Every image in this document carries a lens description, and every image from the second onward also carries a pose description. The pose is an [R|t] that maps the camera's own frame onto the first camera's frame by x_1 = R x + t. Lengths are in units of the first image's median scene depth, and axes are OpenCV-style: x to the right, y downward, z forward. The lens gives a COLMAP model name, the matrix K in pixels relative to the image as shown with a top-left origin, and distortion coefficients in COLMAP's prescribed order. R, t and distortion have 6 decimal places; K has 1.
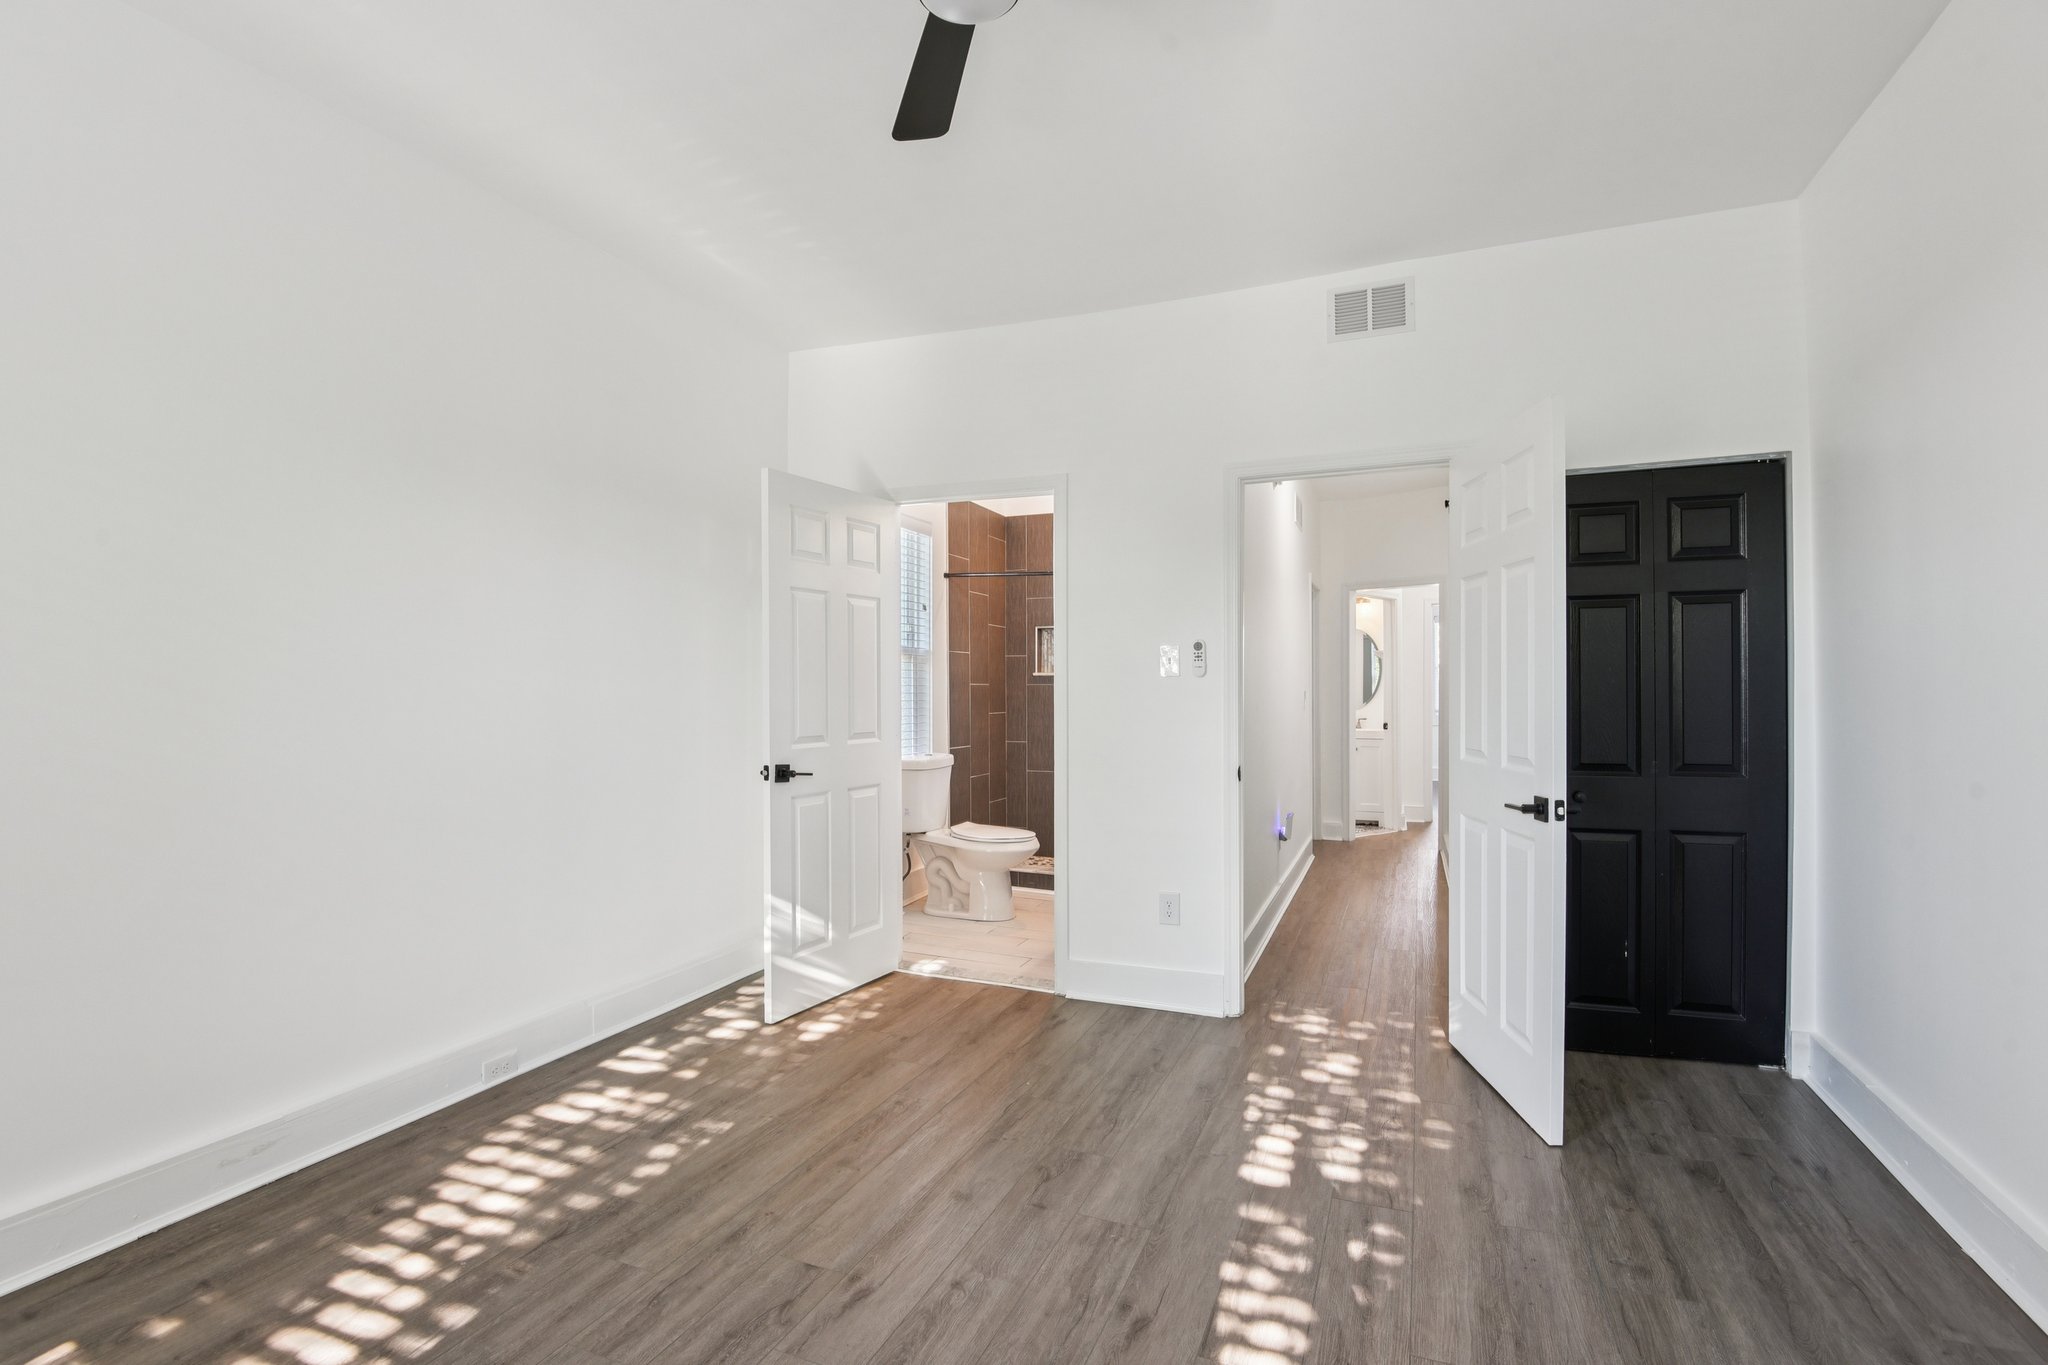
lens RADIAL K [[981.4, 0, 1024.0], [0, 981.4, 682.5], [0, 0, 1]] dist [0.001640, -0.021675]
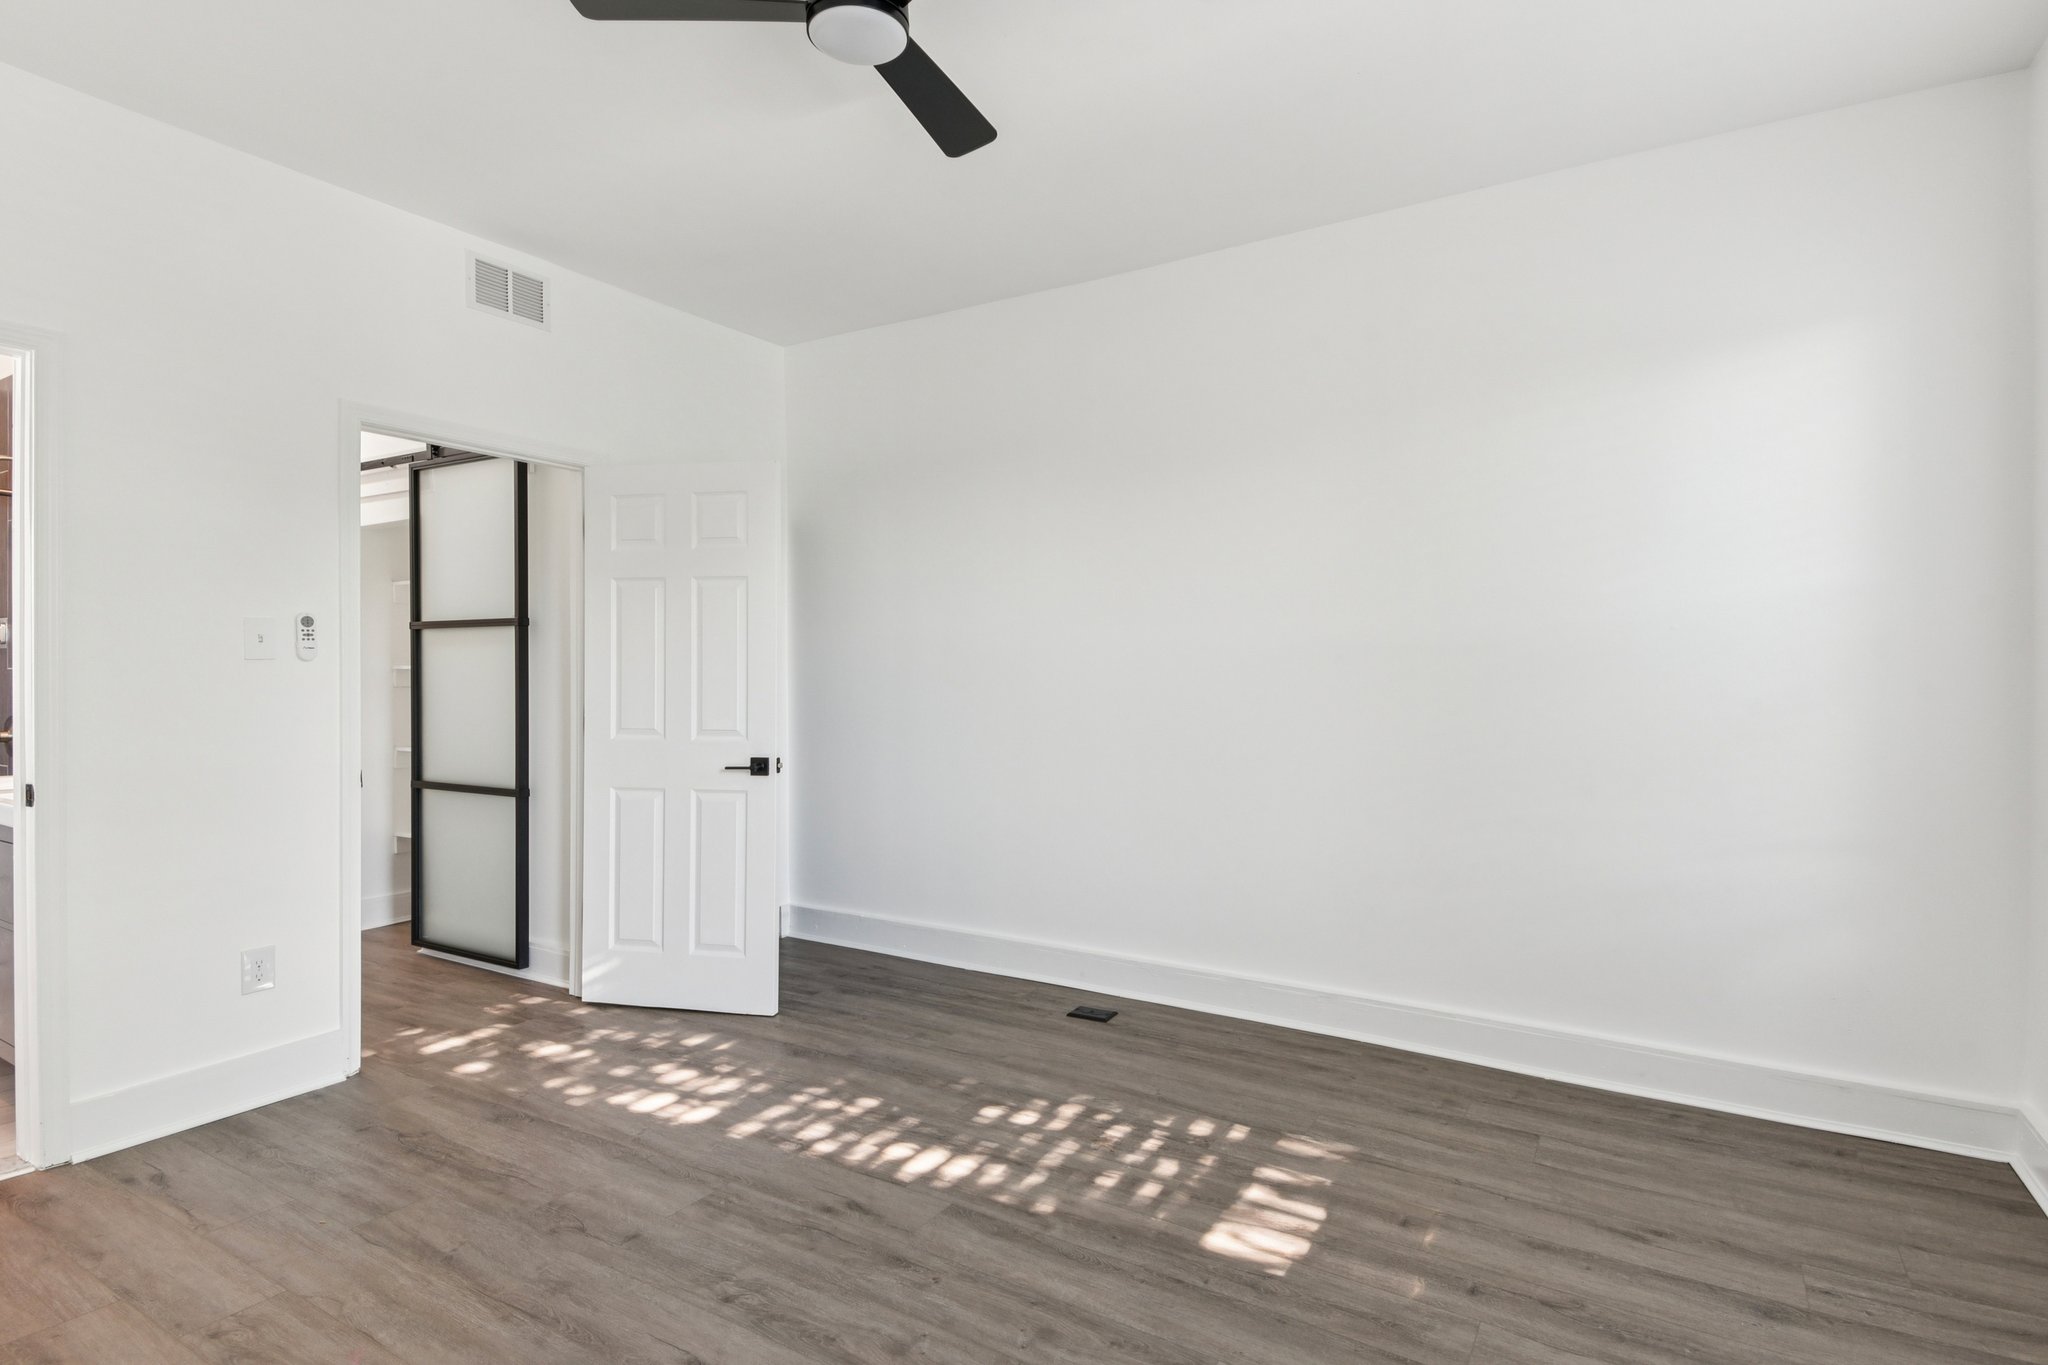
lens RADIAL K [[1010.5, 0, 1043.5], [0, 1010.5, 683.3], [0, 0, 1]] dist [0.002755, 0.000004]
pose [[0.130226, -0.002184, 0.991482, -0.678765], [-0.004457, 0.999986, 0.002788, 0.009085], [-0.991474, -0.004782, 0.130215, 0.387913]]
